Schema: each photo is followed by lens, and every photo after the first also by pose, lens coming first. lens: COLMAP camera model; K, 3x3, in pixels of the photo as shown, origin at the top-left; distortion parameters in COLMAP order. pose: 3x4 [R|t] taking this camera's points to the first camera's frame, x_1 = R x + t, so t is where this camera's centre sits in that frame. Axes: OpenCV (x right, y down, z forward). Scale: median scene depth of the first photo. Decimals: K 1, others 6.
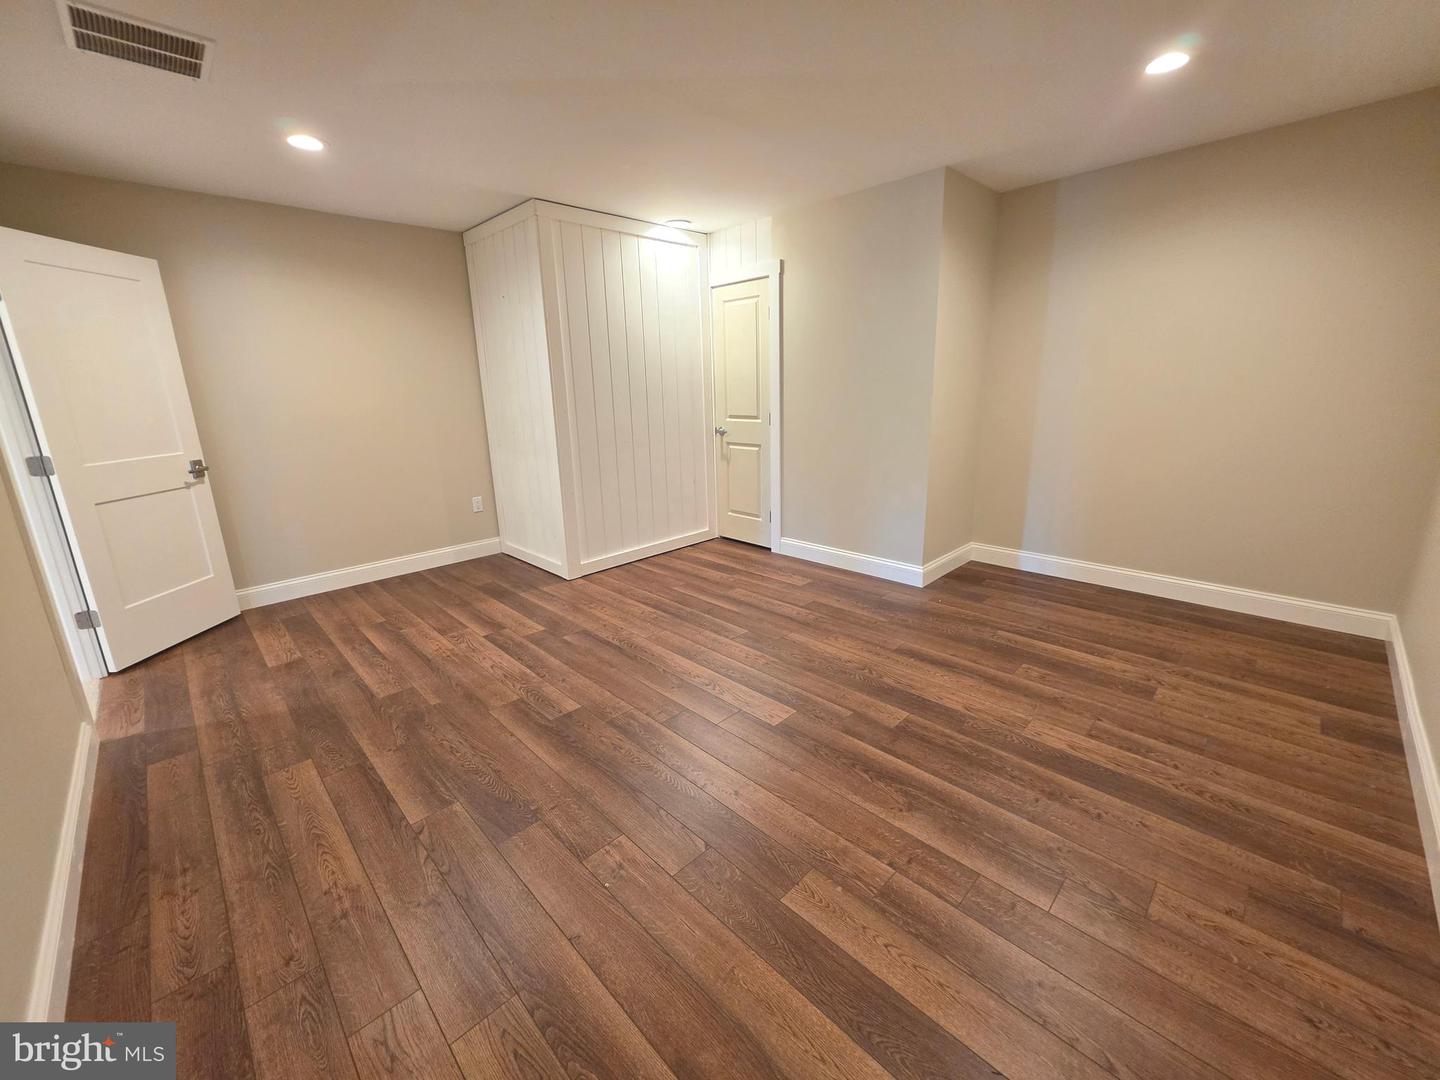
lens RADIAL K [[577.3, 0, 716.7], [0, 577.3, 536.3], [0, 0, 1]] dist [-0.001835, -0.000581]
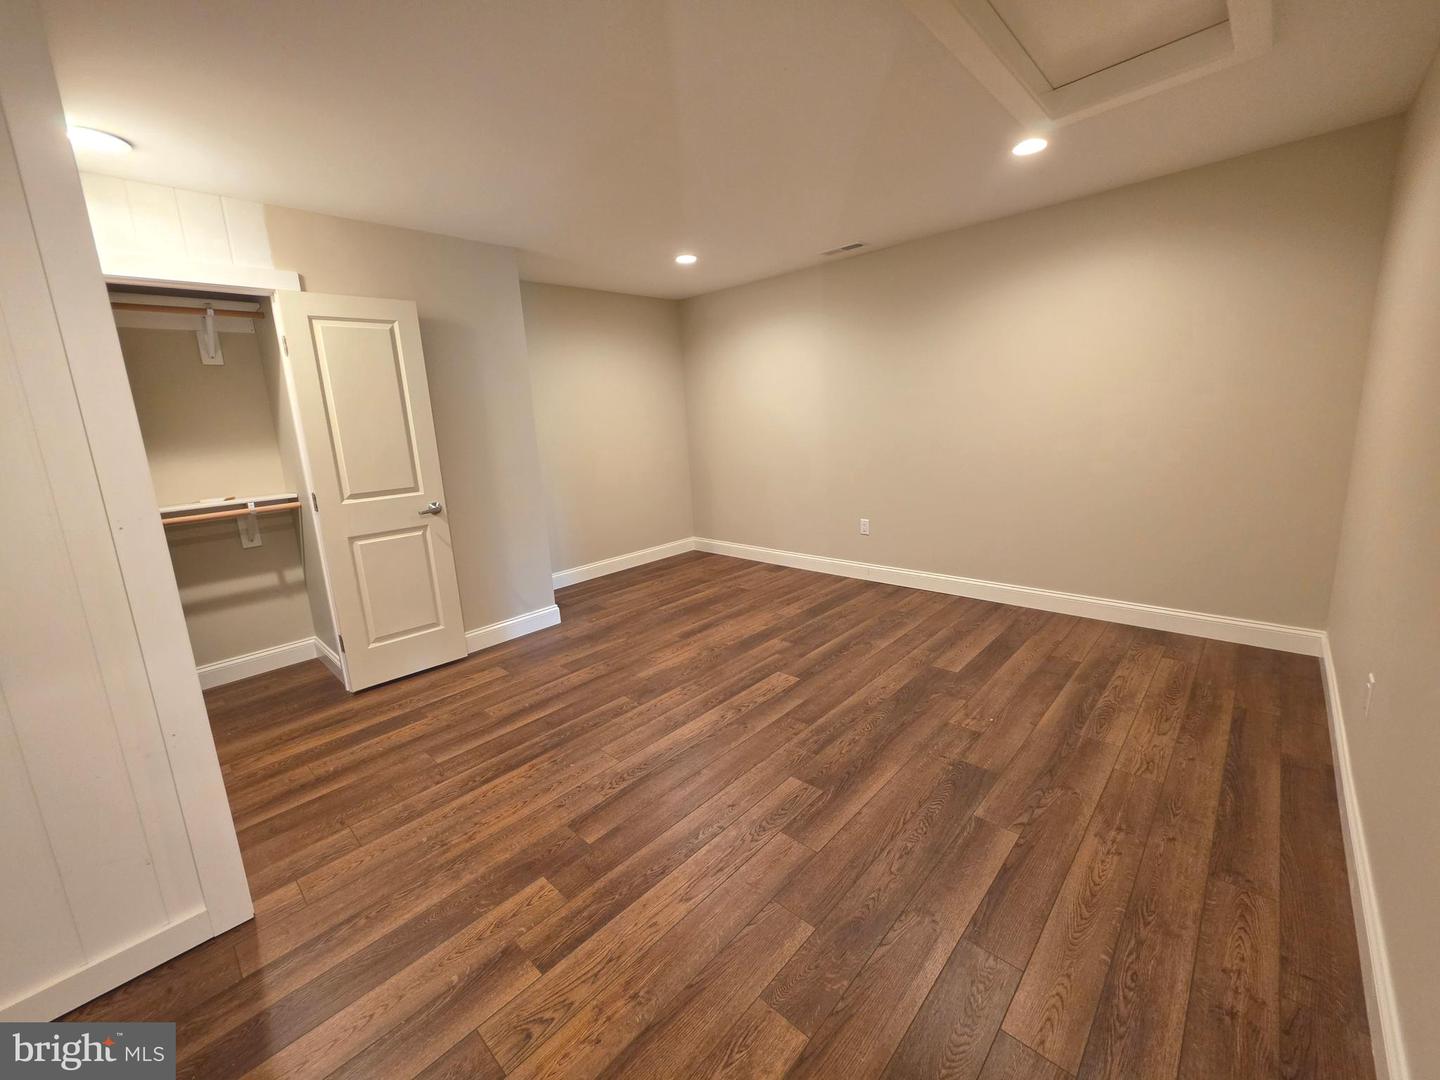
lens RADIAL K [[577.3, 0, 721.5], [0, 577.3, 534.9], [0, 0, 1]] dist [-0.001835, -0.000581]
pose [[-0.042710, -0.173883, 0.983840, -0.967326], [0.312504, 0.933001, 0.178464, -0.228606], [-0.948956, 0.315076, 0.014491, 0.902111]]
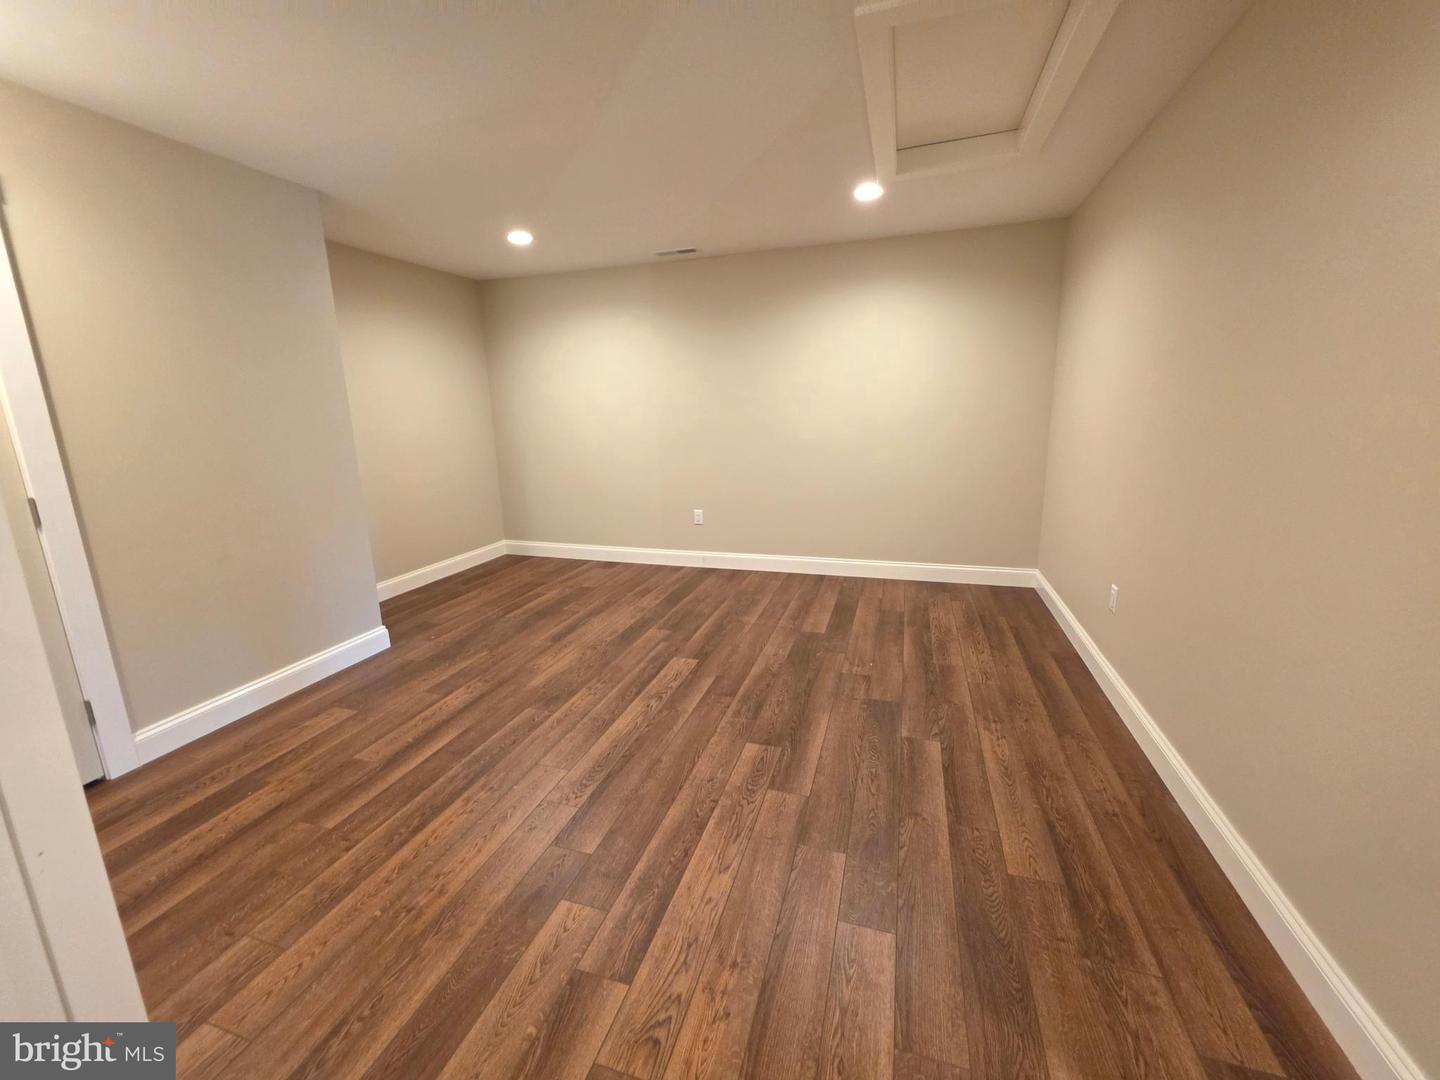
lens RADIAL K [[577.3, 0, 721.3], [0, 577.3, 534.8], [0, 0, 1]] dist [-0.001835, -0.000581]
pose [[-0.472400, -0.152588, 0.868075, -0.916657], [0.265289, 0.914611, 0.305136, -0.296917], [-0.840512, 0.374437, -0.391583, 1.187755]]
